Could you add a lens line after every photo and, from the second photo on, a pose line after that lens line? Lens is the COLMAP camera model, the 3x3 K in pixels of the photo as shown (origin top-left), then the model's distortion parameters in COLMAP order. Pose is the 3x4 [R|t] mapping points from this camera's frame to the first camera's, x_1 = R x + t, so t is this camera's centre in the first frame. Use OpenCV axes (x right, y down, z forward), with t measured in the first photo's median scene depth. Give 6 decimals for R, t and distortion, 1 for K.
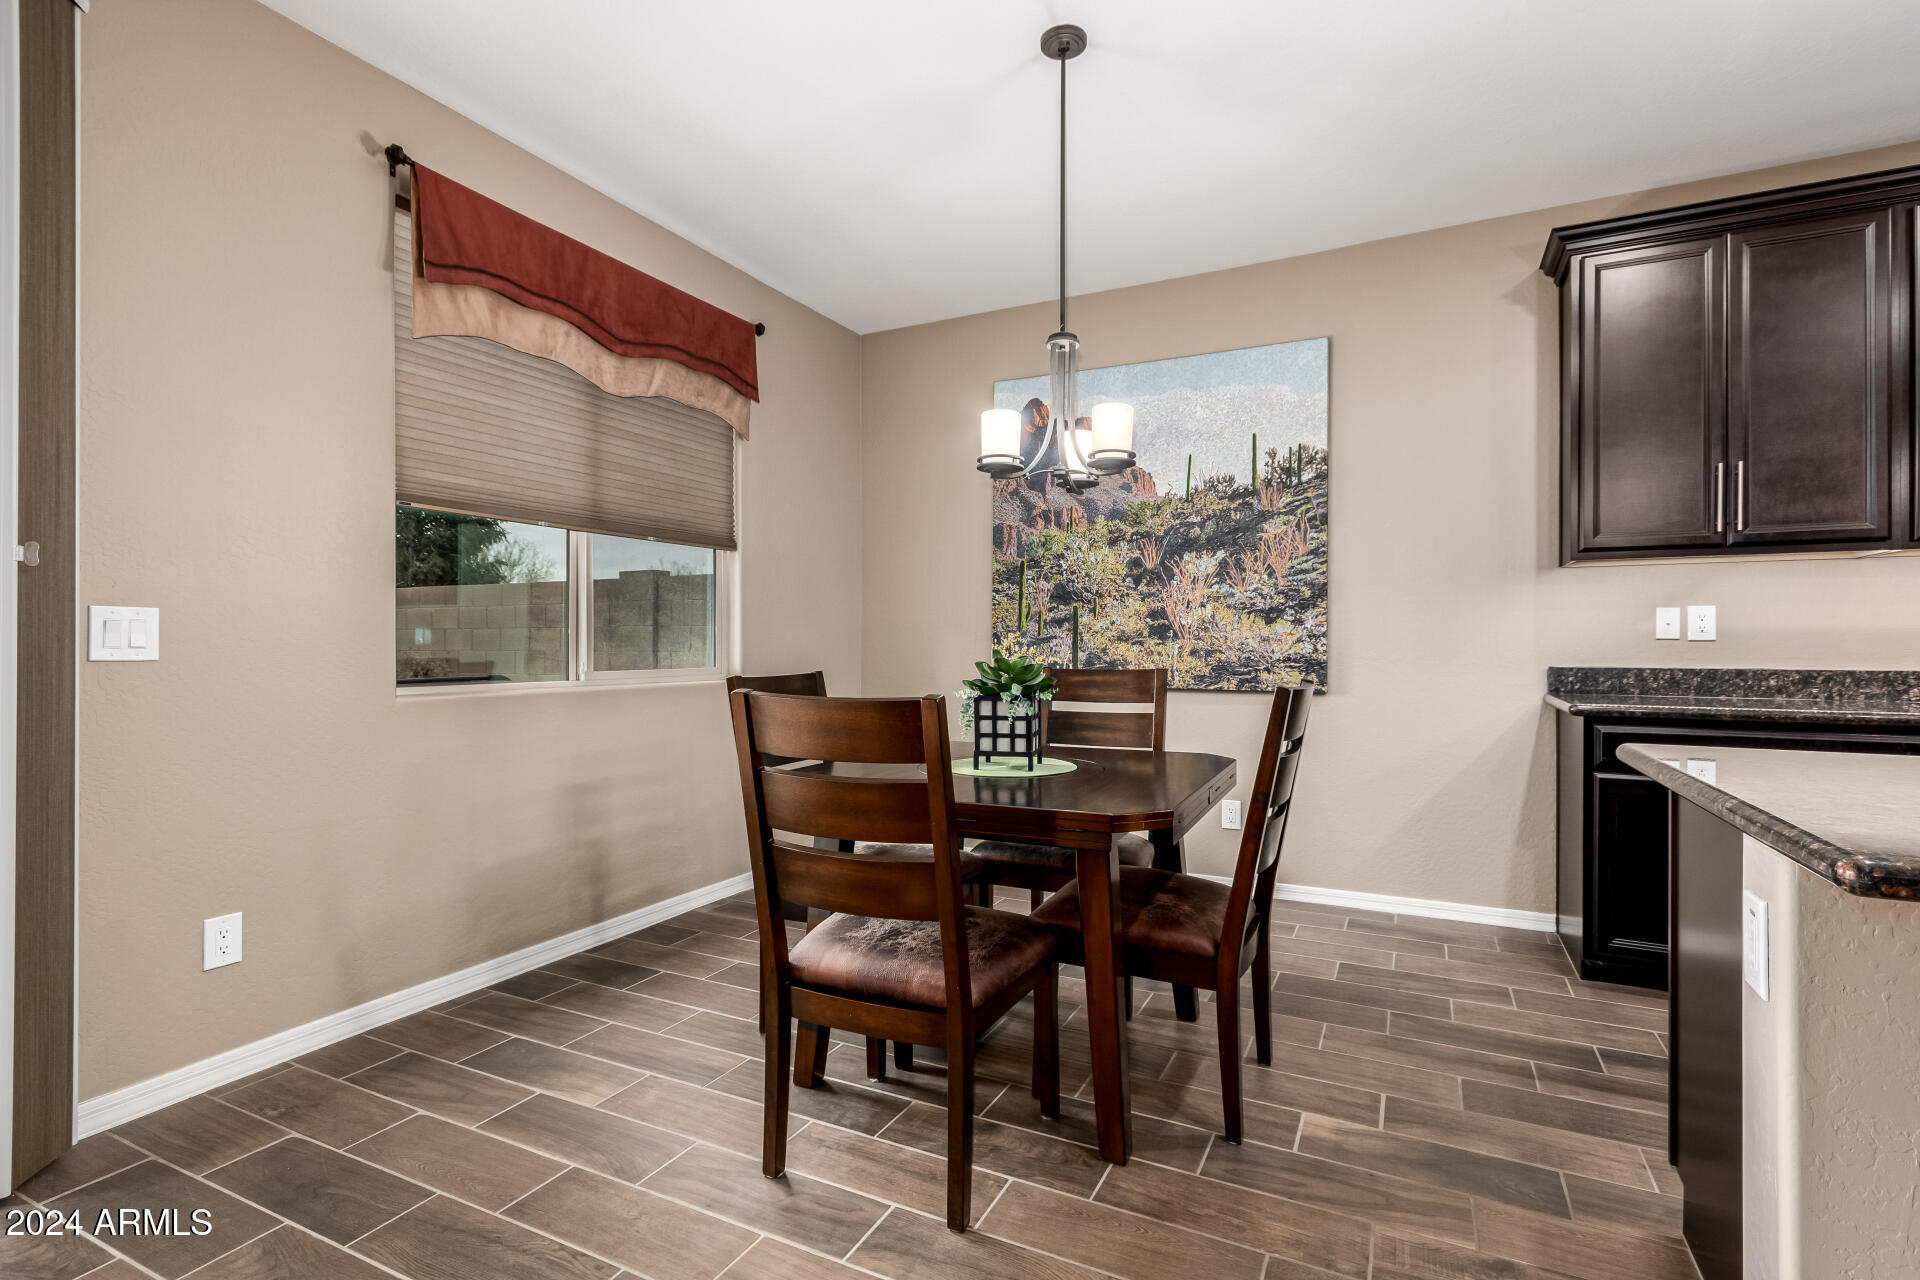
lens RADIAL K [[898.2, 0, 967.0], [0, 898.2, 643.5], [0, 0, 1]] dist [0.004121, 0.000402]
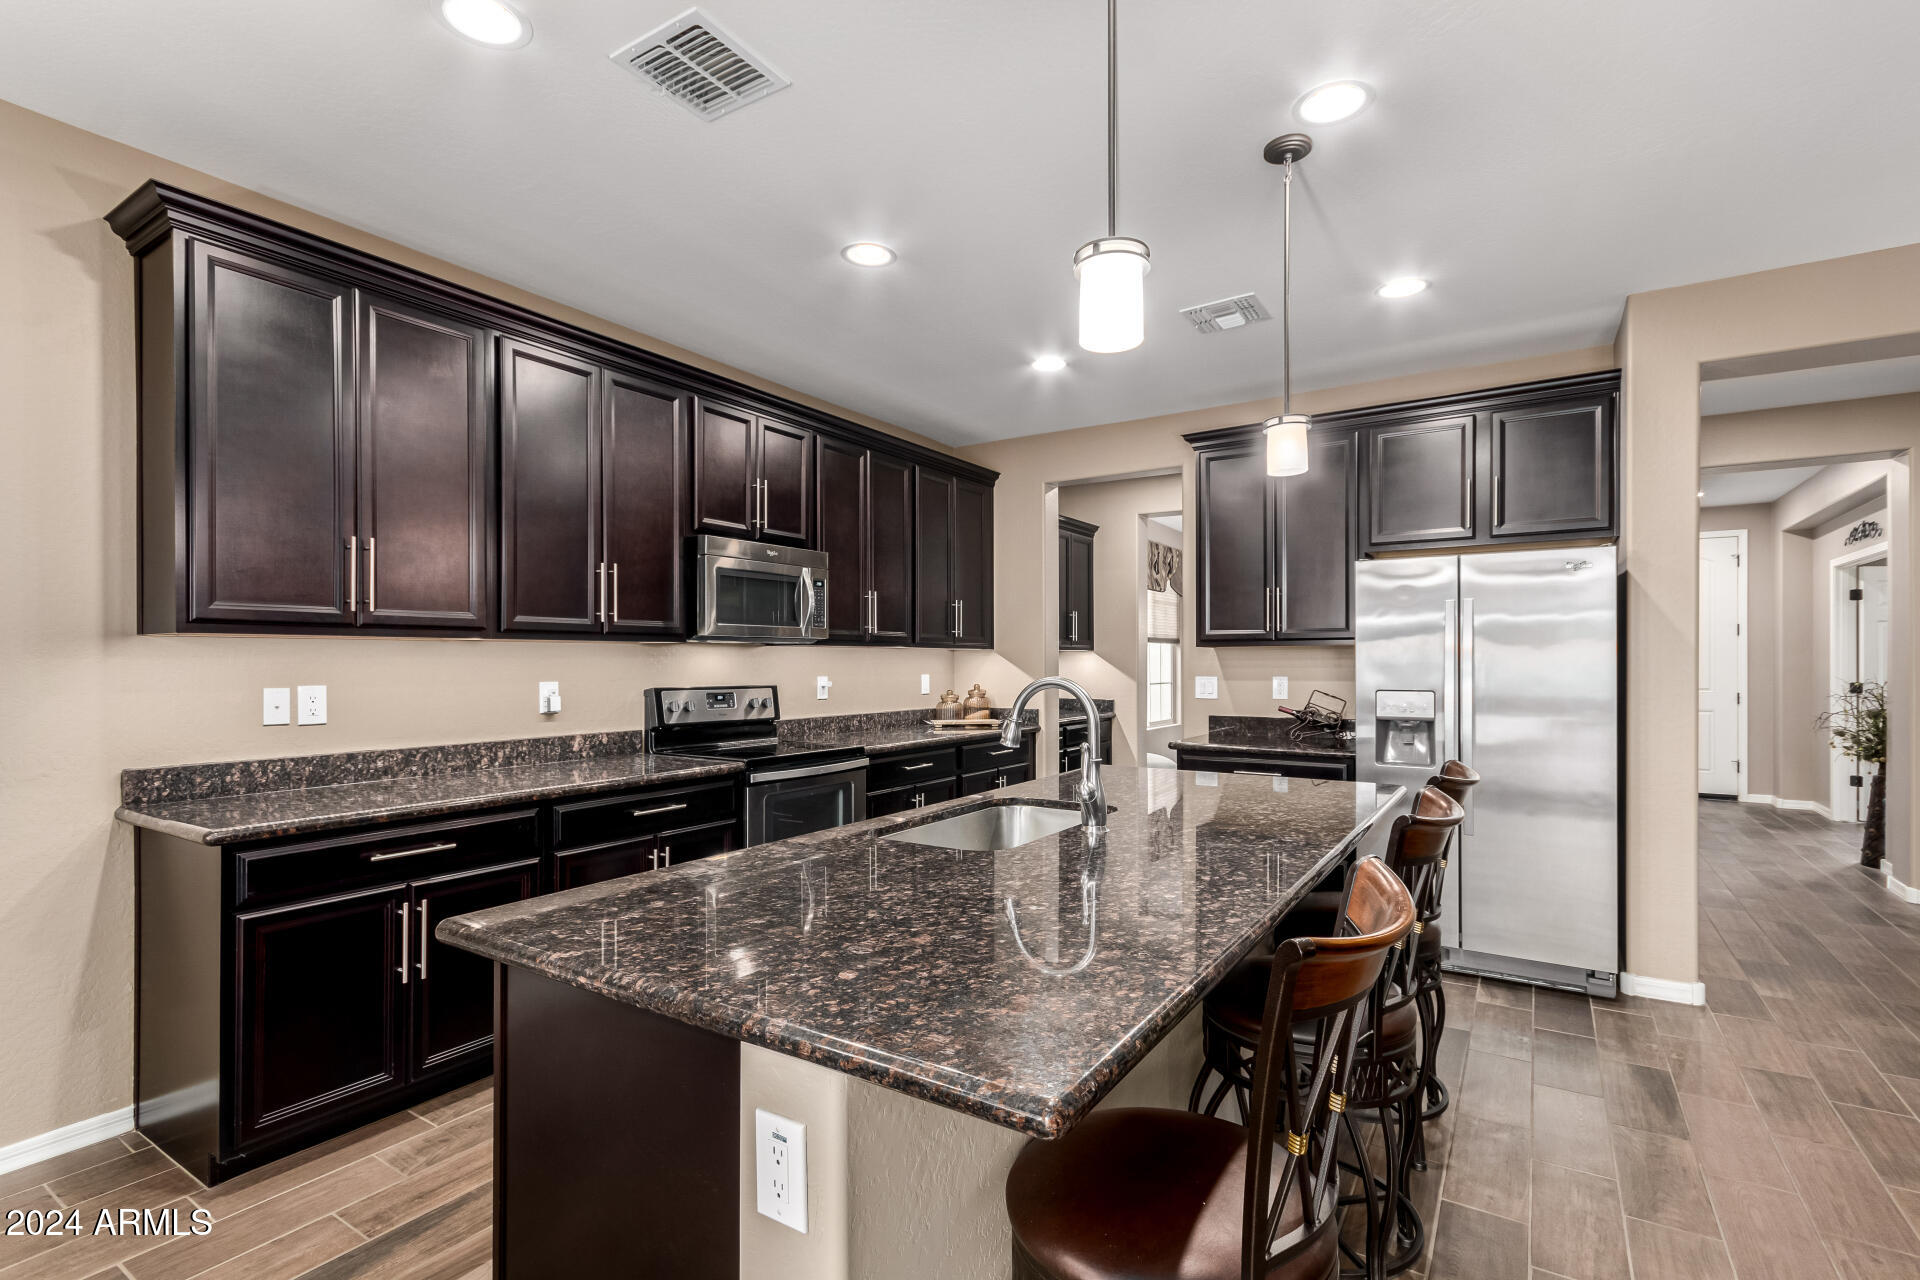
lens RADIAL K [[898.2, 0, 962.4], [0, 898.2, 659.8], [0, 0, 1]] dist [0.004121, 0.000402]
pose [[0.111174, -0.000944, 0.993800, -0.005620], [0.001303, 0.999999, 0.000804, -0.057824], [-0.993800, 0.001206, 0.111176, 0.217165]]
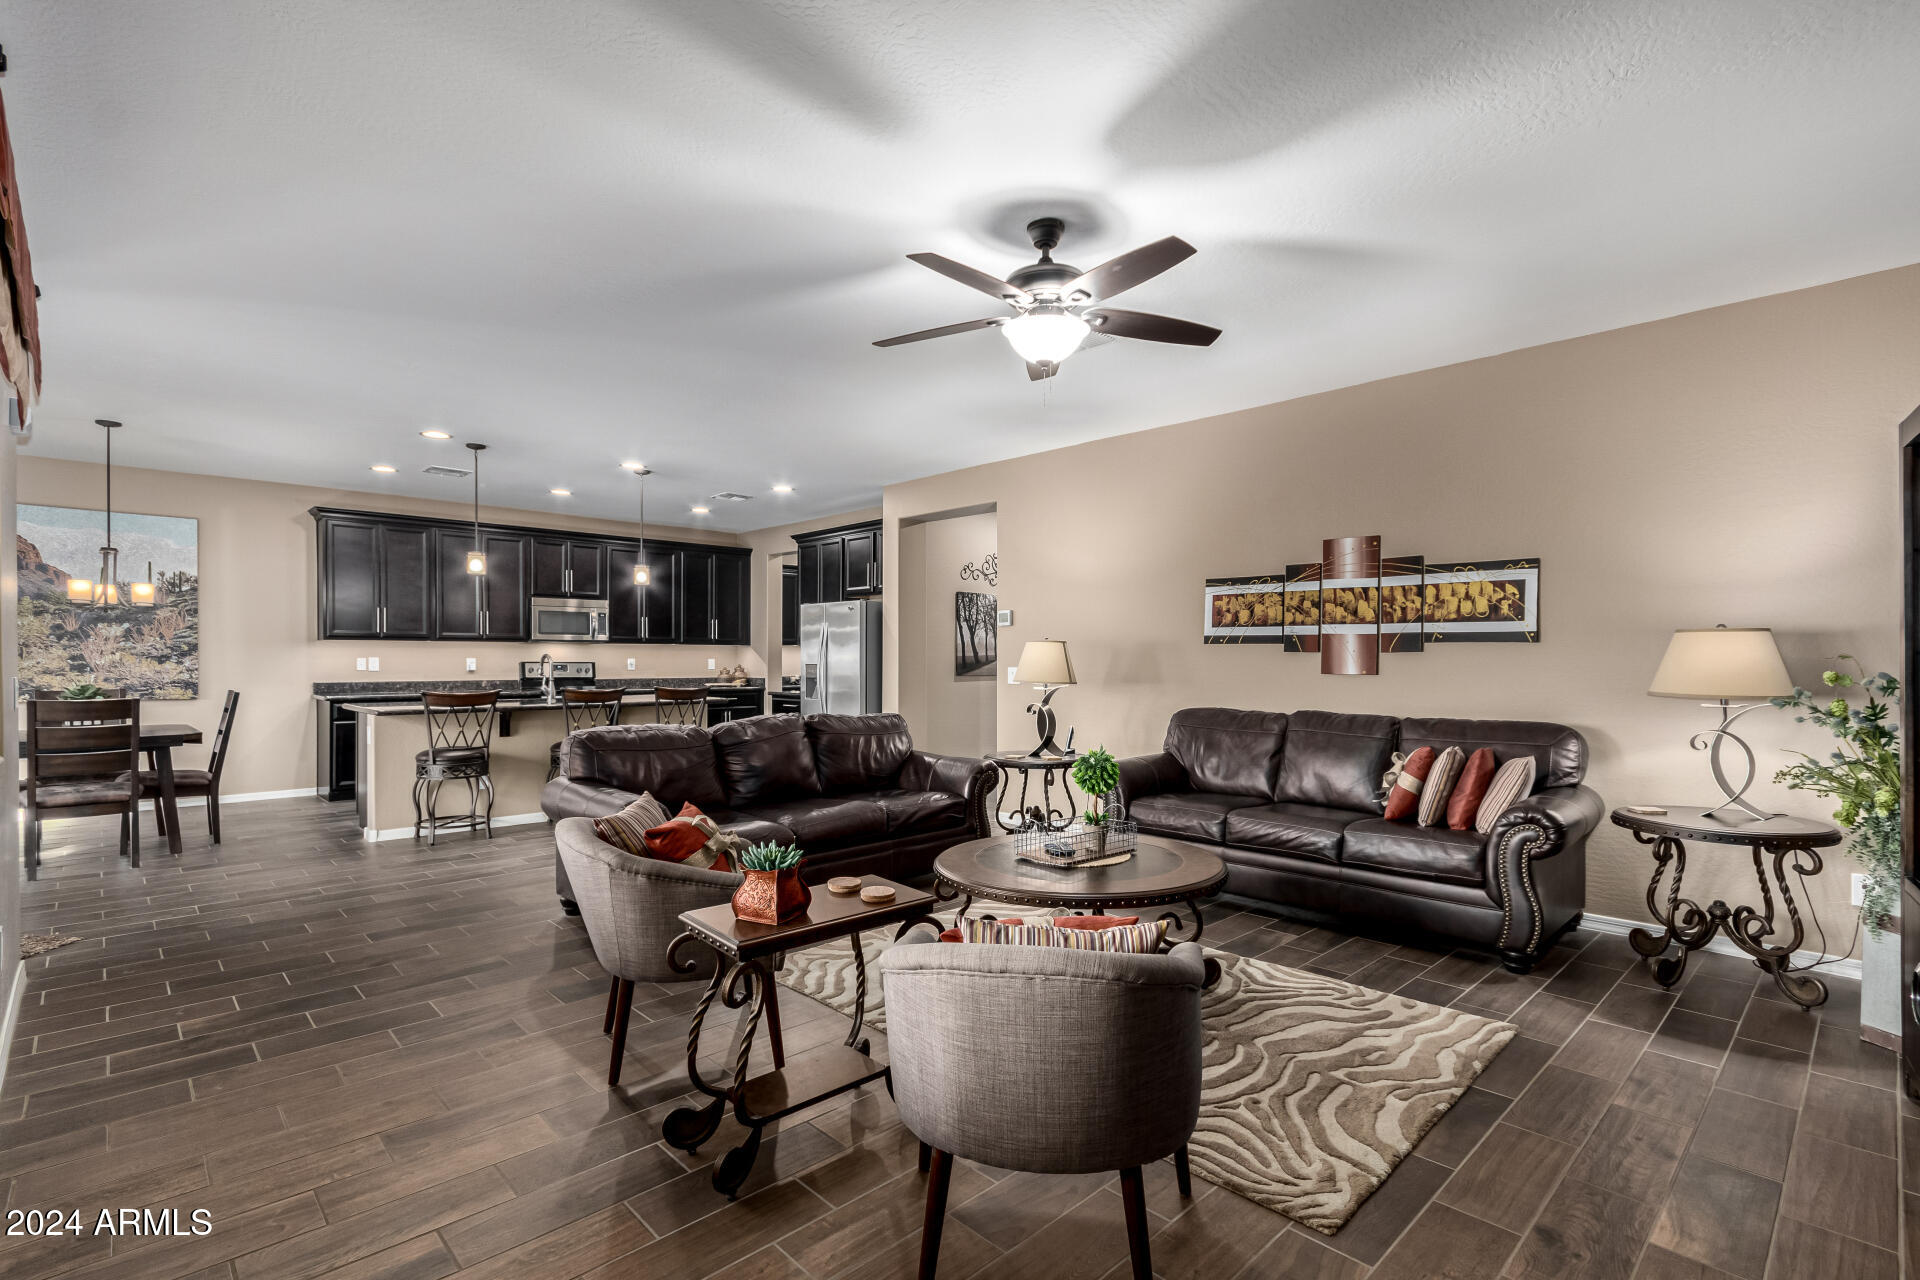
lens RADIAL K [[898.2, 0, 958.6], [0, 898.2, 664.9], [0, 0, 1]] dist [0.004121, 0.000402]
pose [[0.330912, -0.007487, 0.943632, -0.913599], [-0.001039, 0.999965, 0.008299, -0.037695], [-0.943661, -0.003726, 0.330893, -1.232890]]
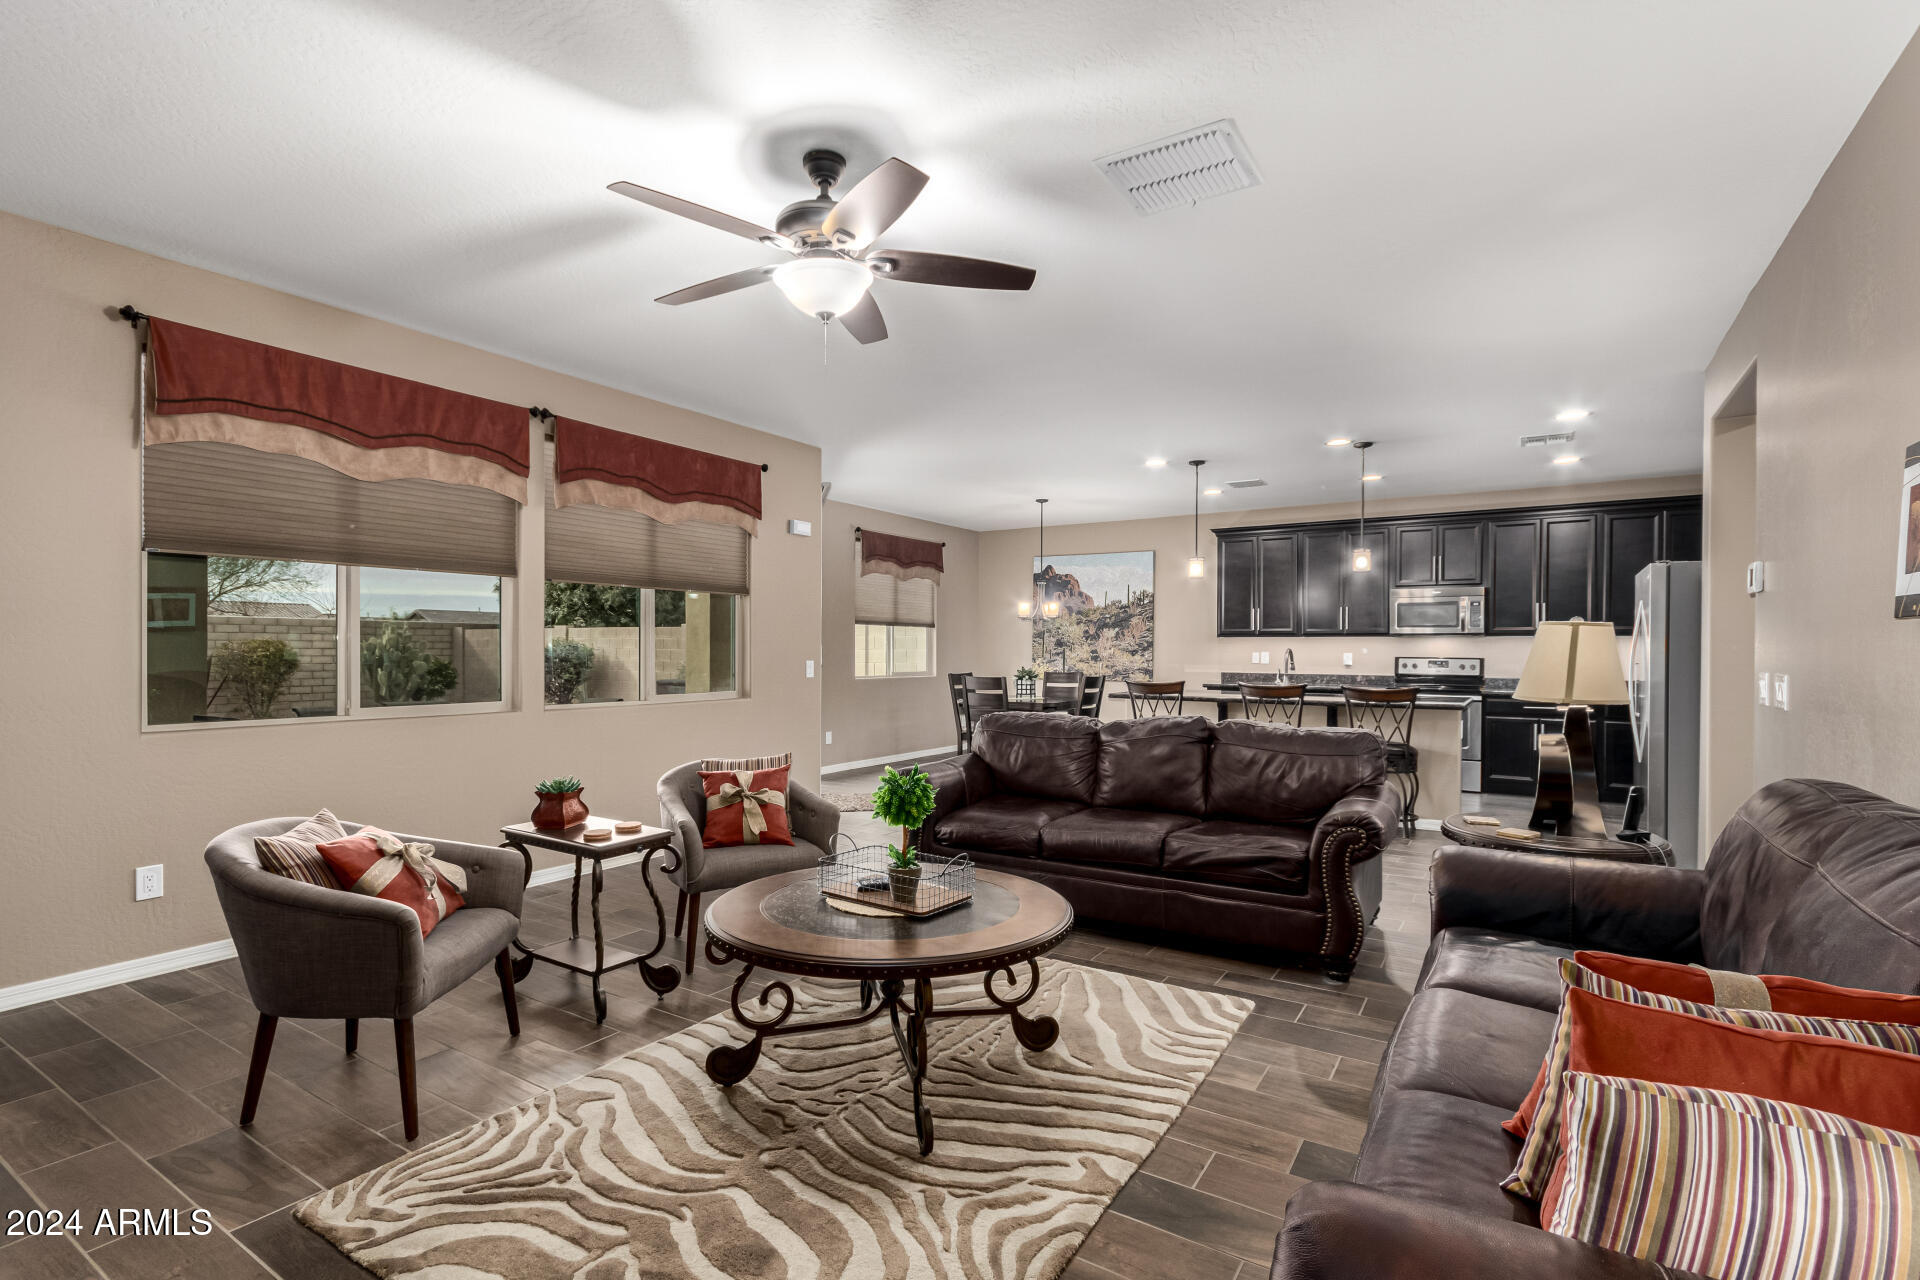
lens RADIAL K [[898.2, 0, 960.4], [0, 898.2, 658.8], [0, 0, 1]] dist [0.004121, 0.000402]
pose [[0.994014, 0.004471, -0.109163, 0.118638], [-0.003342, 0.999939, 0.010520, -0.040427], [0.109203, -0.010092, 0.993968, -1.762787]]
